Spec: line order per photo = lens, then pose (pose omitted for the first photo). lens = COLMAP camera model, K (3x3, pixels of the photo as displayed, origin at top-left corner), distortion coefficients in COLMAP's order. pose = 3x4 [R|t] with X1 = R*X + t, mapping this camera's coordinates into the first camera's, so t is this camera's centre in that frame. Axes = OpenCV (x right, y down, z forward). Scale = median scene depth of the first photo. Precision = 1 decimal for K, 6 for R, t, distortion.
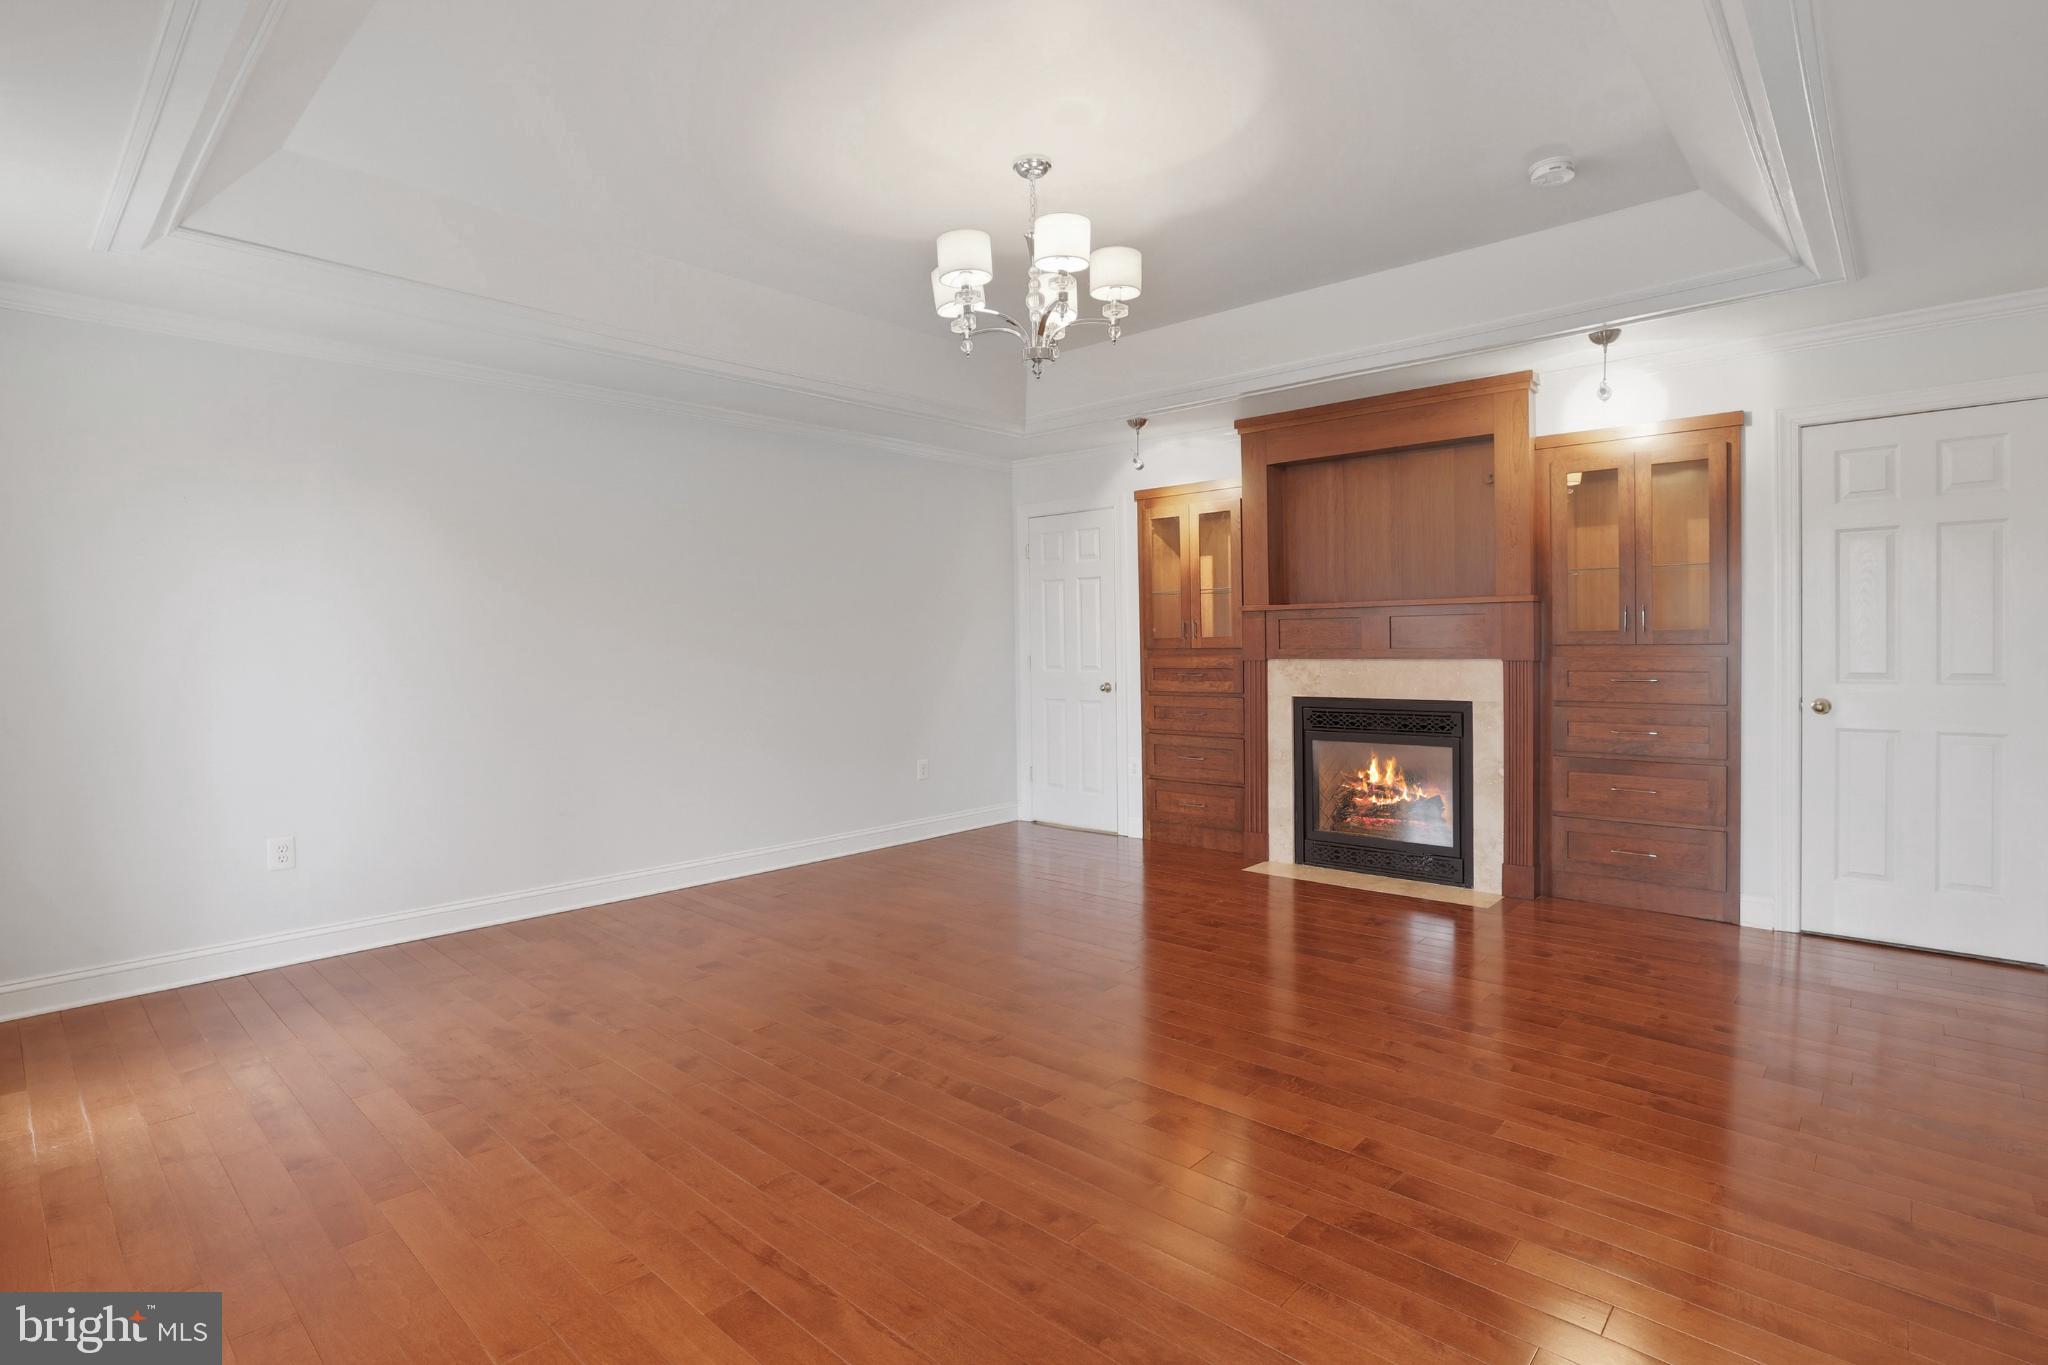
lens RADIAL K [[961.8, 0, 1033.3], [0, 961.8, 668.2], [0, 0, 1]] dist [-0.026186, 0.000912]
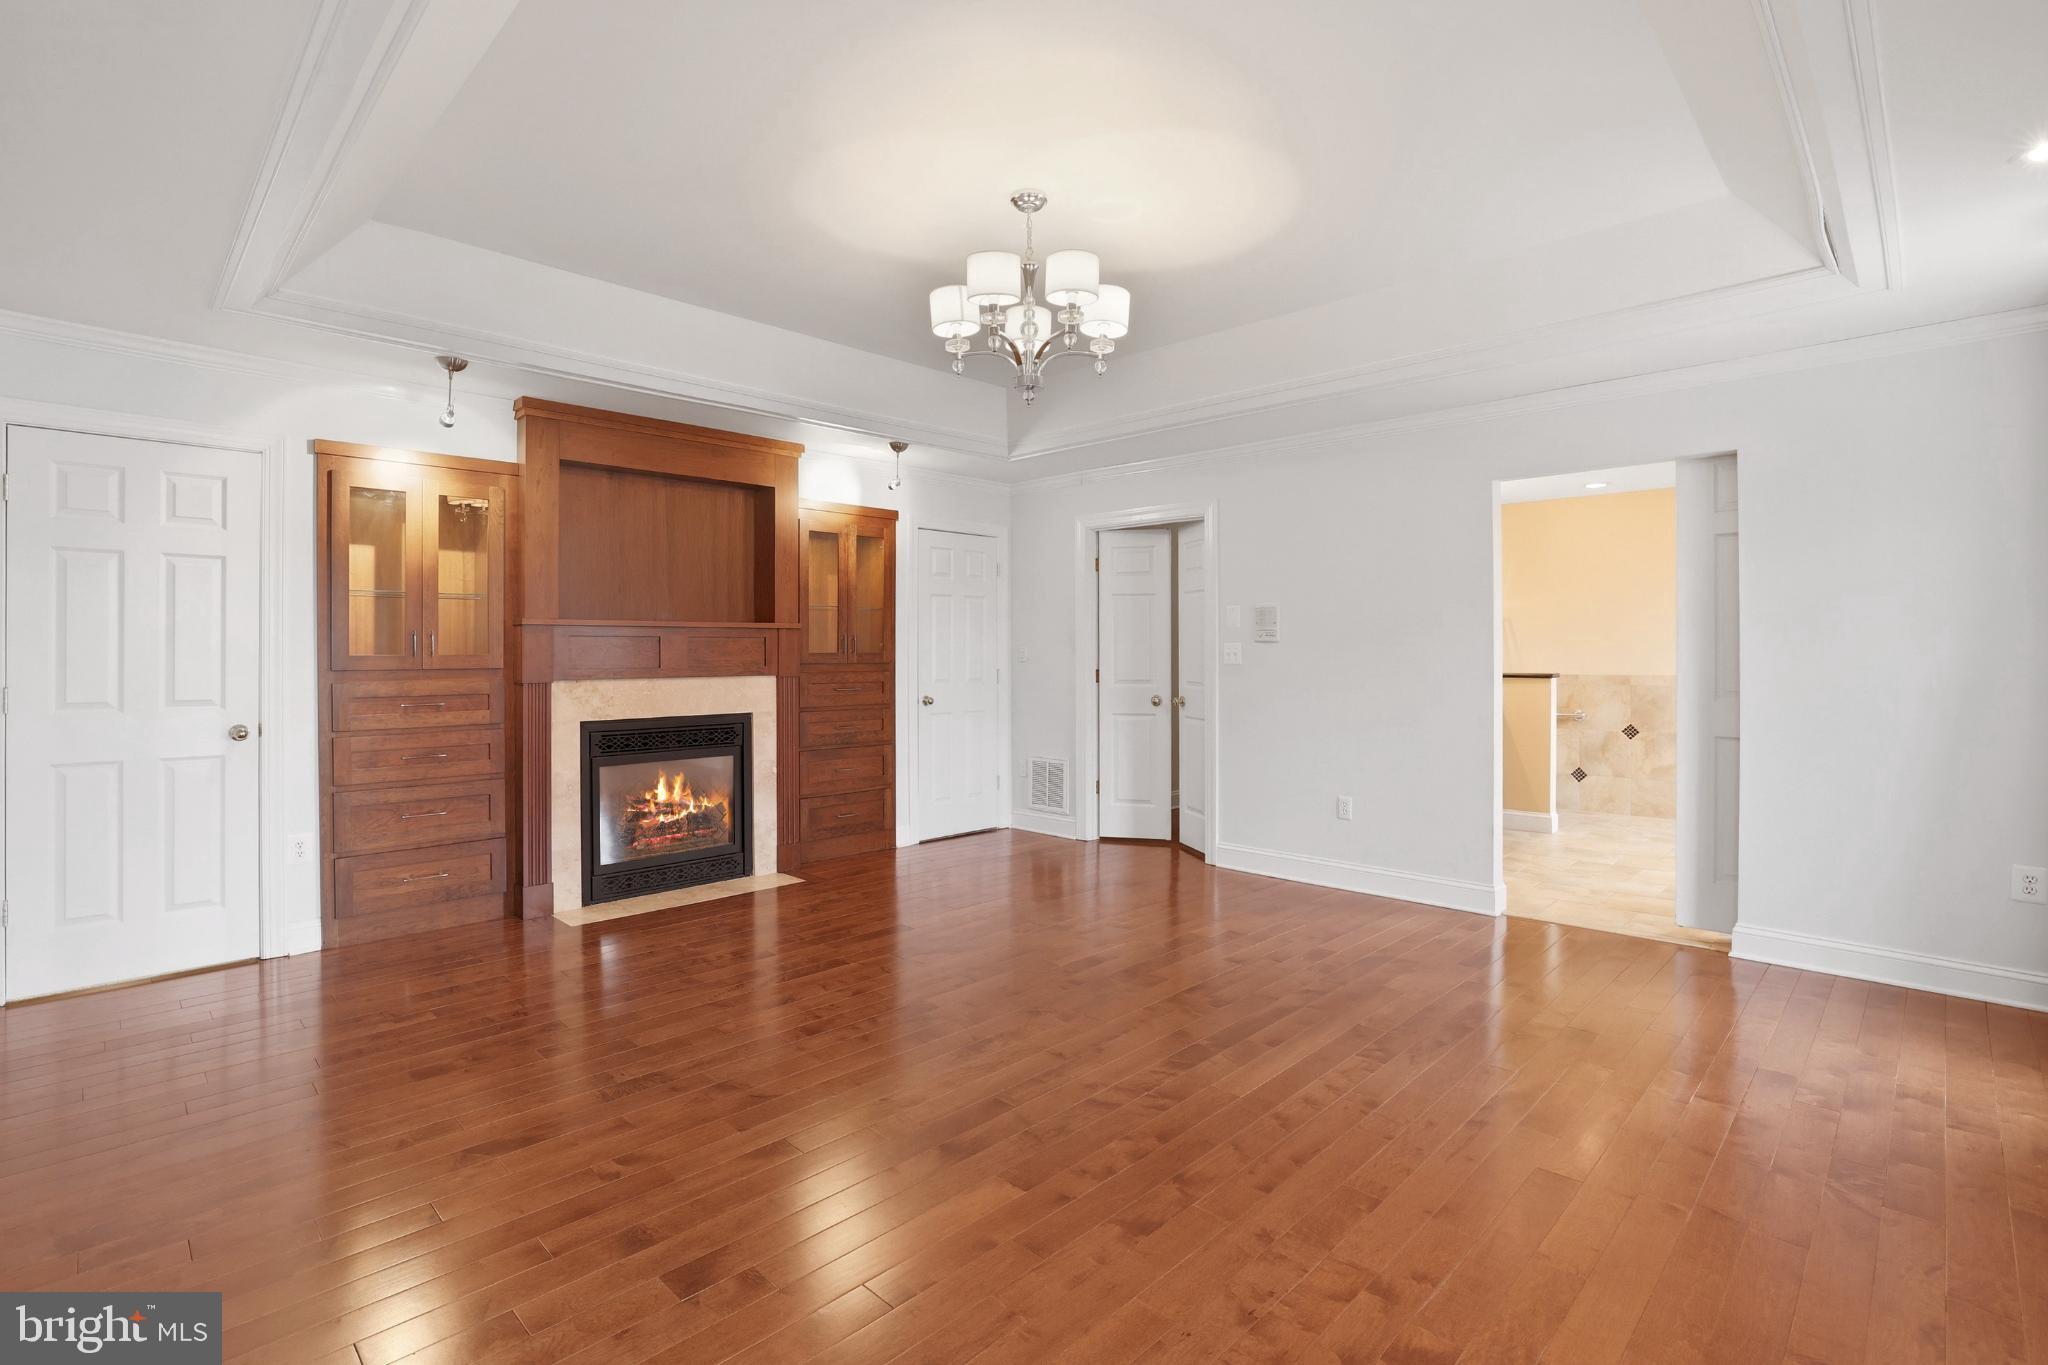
lens RADIAL K [[961.8, 0, 1033.3], [0, 961.8, 668.2], [0, 0, 1]] dist [-0.026186, 0.000912]
pose [[0.079028, 0.000335, 0.996872, -0.615983], [0.030685, 0.999525, -0.002769, -0.005293], [-0.996400, 0.030808, 0.078980, 0.527961]]
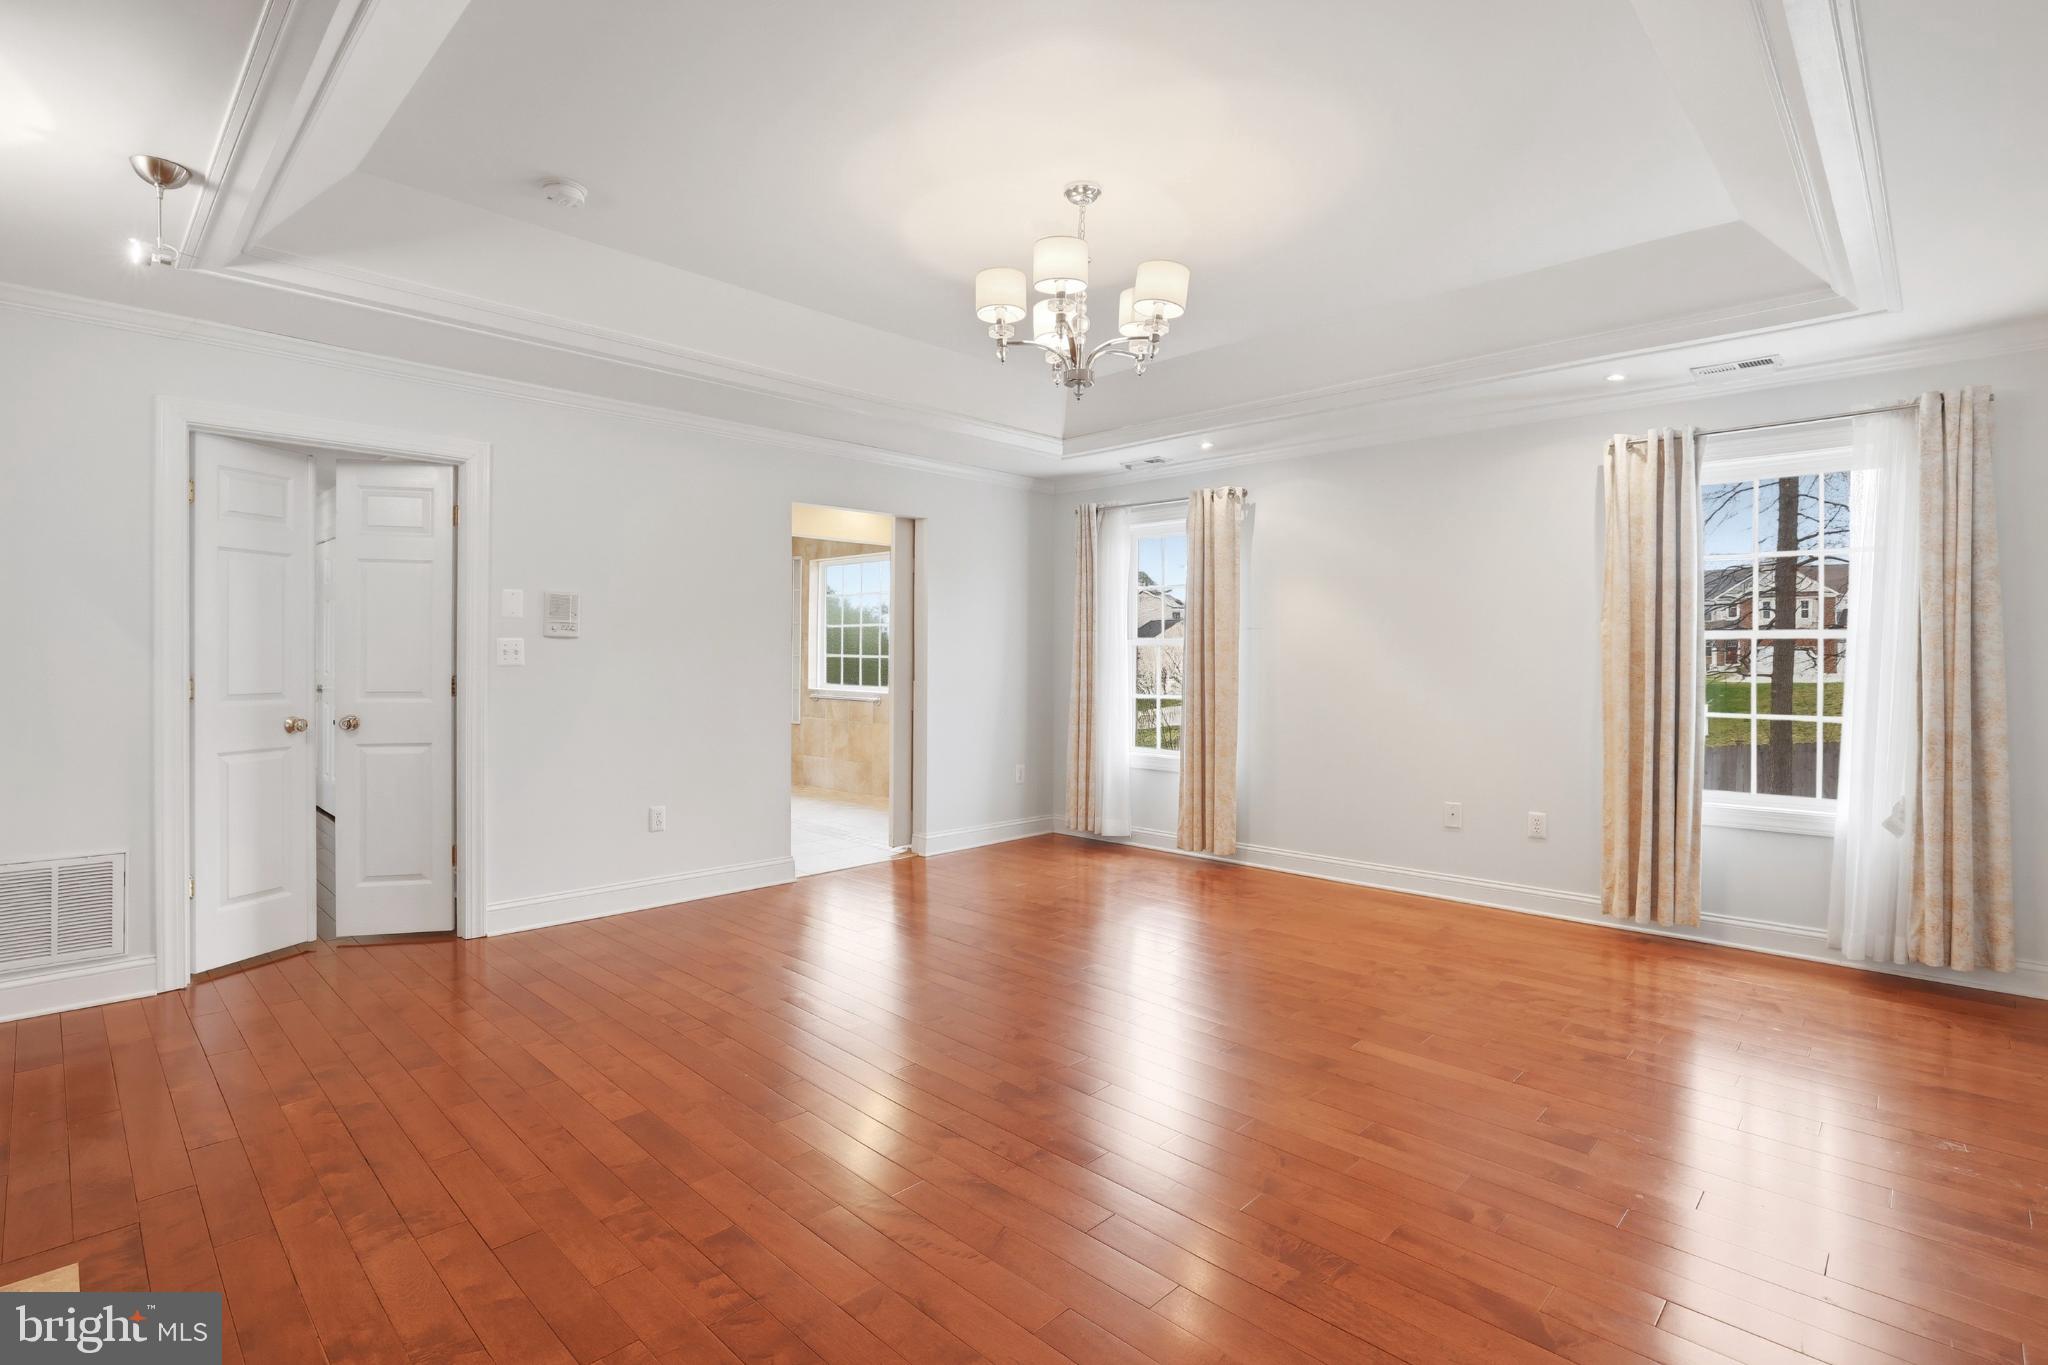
lens RADIAL K [[961.8, 0, 1033.3], [0, 961.8, 668.2], [0, 0, 1]] dist [-0.026186, 0.000912]
pose [[-0.997122, 0.008542, 0.075335, -0.022796], [0.011988, 0.998897, 0.045406, -0.035692], [-0.074864, 0.046179, -0.996124, 1.183389]]
